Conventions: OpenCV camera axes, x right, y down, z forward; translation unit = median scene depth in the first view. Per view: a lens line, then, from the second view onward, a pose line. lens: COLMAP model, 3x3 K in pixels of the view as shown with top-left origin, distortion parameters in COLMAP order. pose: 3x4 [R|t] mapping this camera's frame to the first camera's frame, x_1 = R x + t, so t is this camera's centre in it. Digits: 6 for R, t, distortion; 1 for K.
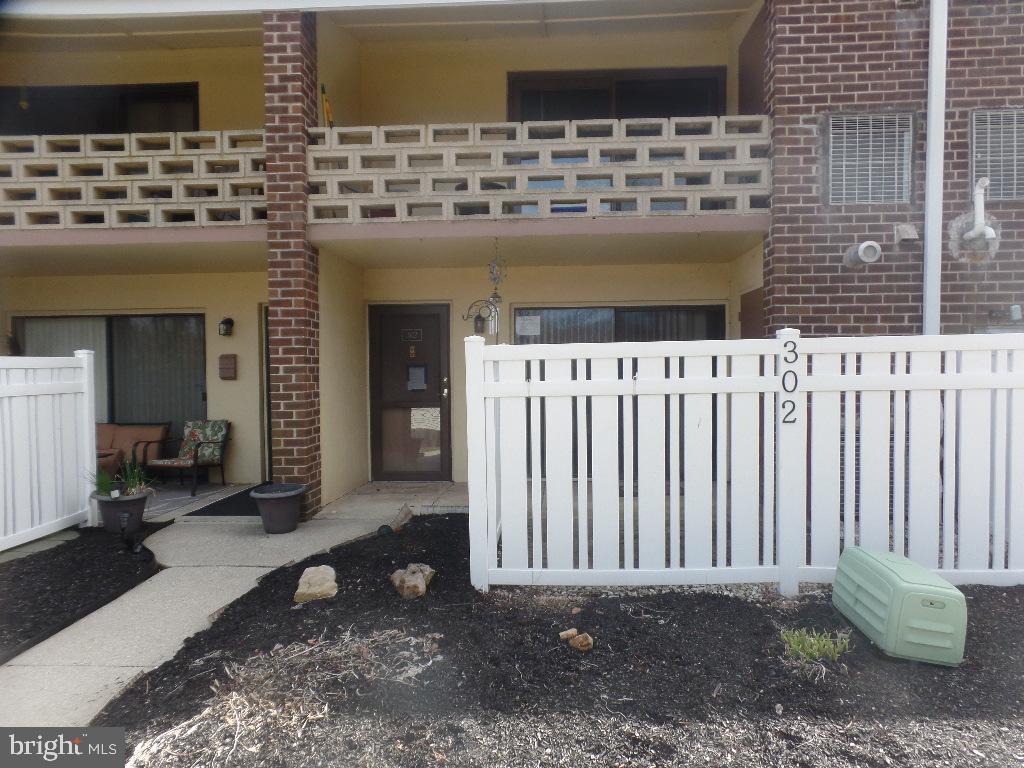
lens RADIAL K [[709.4, 0, 514.4], [0, 709.4, 390.8], [0, 0, 1]] dist [0.001846, 0.014528]
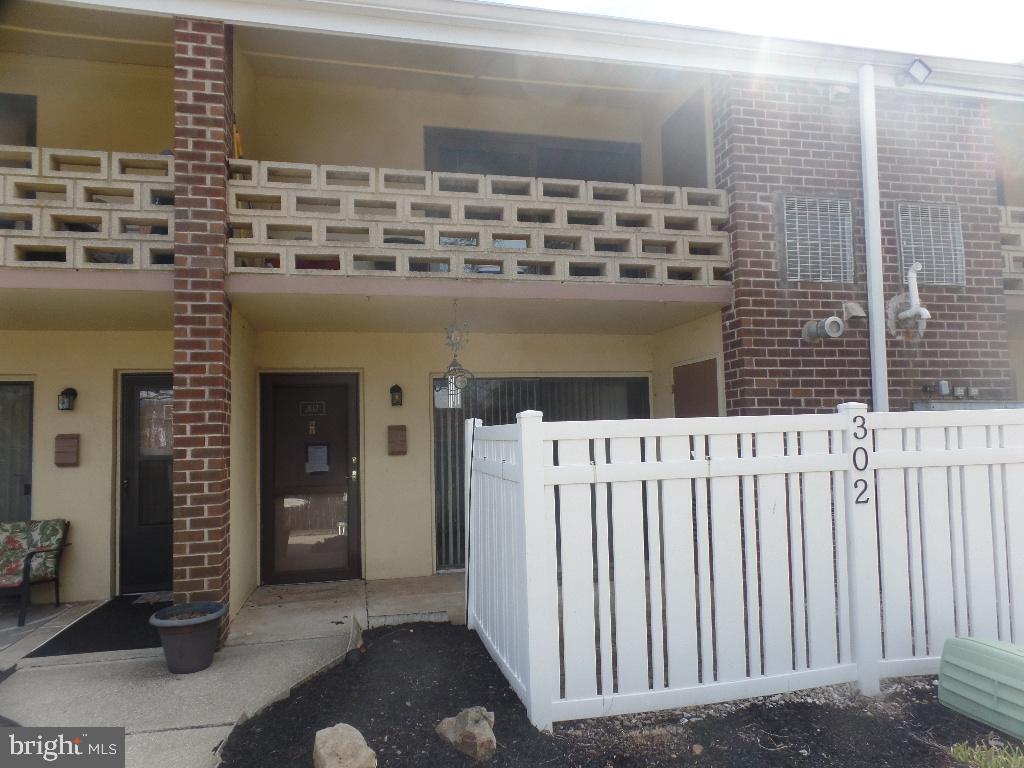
lens RADIAL K [[709.4, 0, 511.0], [0, 709.4, 393.3], [0, 0, 1]] dist [0.001846, 0.014528]
pose [[0.959505, 0.004276, 0.281659, -0.220856], [0.023323, 0.995246, -0.094560, -0.014405], [-0.280724, 0.097300, 0.954844, 0.156352]]
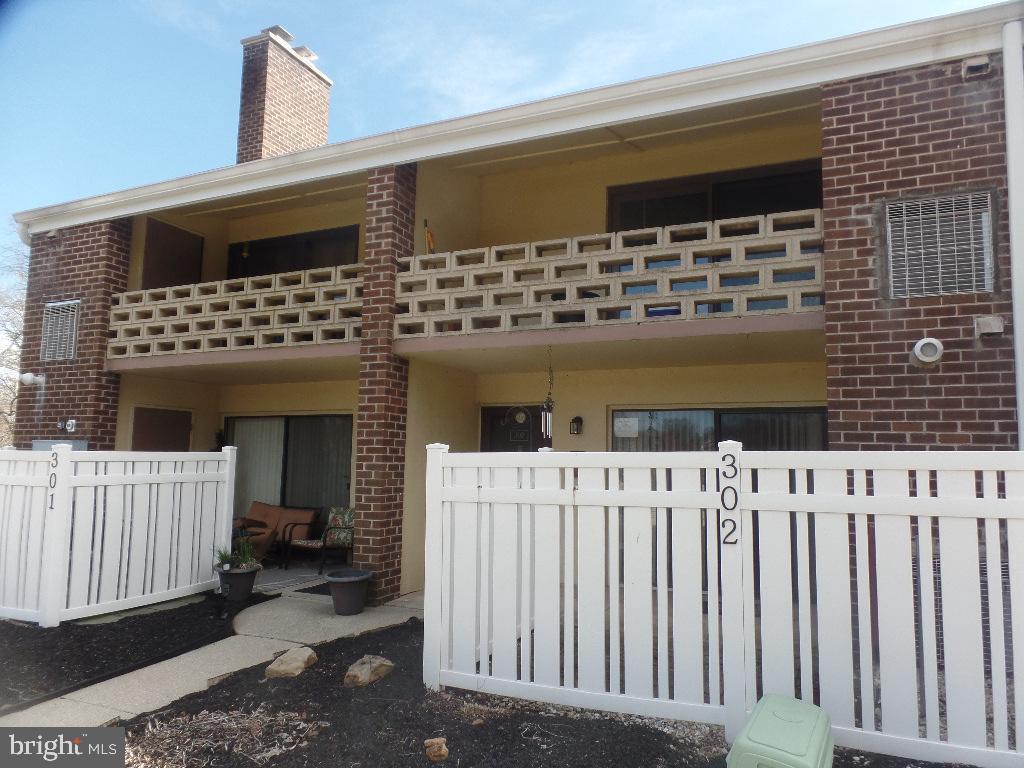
lens RADIAL K [[709.4, 0, 513.3], [0, 709.4, 387.7], [0, 0, 1]] dist [0.001846, 0.014528]
pose [[0.935388, -0.012315, -0.353408, 0.313561], [-0.035407, 0.991110, -0.128249, -0.018935], [0.351845, 0.132476, 0.926636, 0.018230]]
